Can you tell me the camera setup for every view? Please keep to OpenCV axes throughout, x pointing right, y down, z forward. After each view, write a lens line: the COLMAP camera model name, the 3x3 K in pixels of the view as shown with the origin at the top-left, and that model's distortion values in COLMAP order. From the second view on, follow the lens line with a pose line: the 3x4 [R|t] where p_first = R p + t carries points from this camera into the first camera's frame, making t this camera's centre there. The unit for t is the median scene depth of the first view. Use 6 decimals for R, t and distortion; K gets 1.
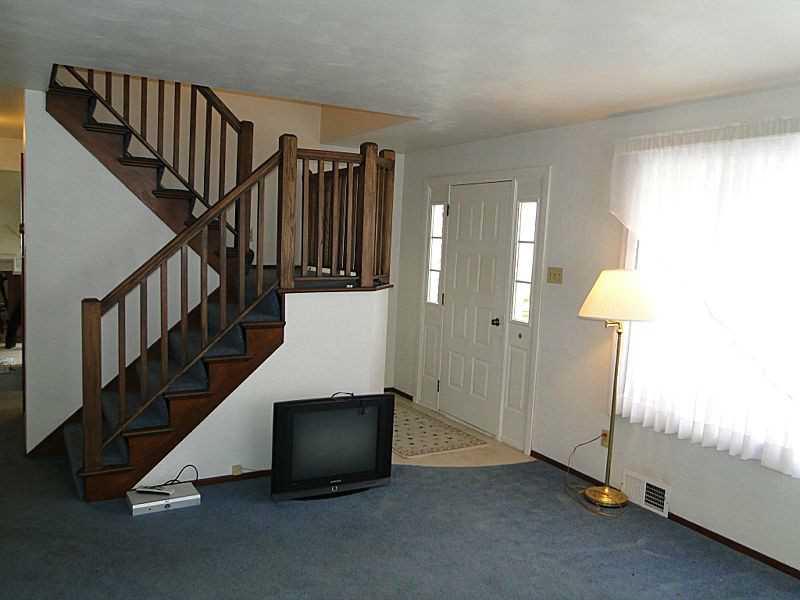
lens RADIAL K [[655.8, 0, 402.4], [0, 655.8, 295.6], [0, 0, 1]] dist [0.002258, 0.000714]
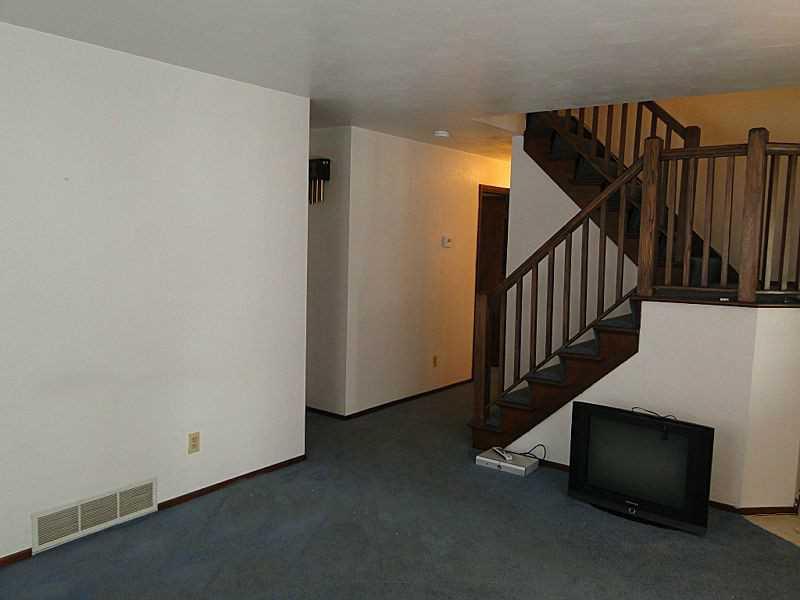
lens RADIAL K [[633.1, 0, 400.0], [0, 633.1, 300.0], [0, 0, 1]] dist [-0.080059, -0.004532]
pose [[0.377129, 0.059171, -0.924269, 0.533549], [-0.081291, 0.996220, 0.030608, -0.003981], [0.922586, 0.063592, 0.380514, 0.321298]]
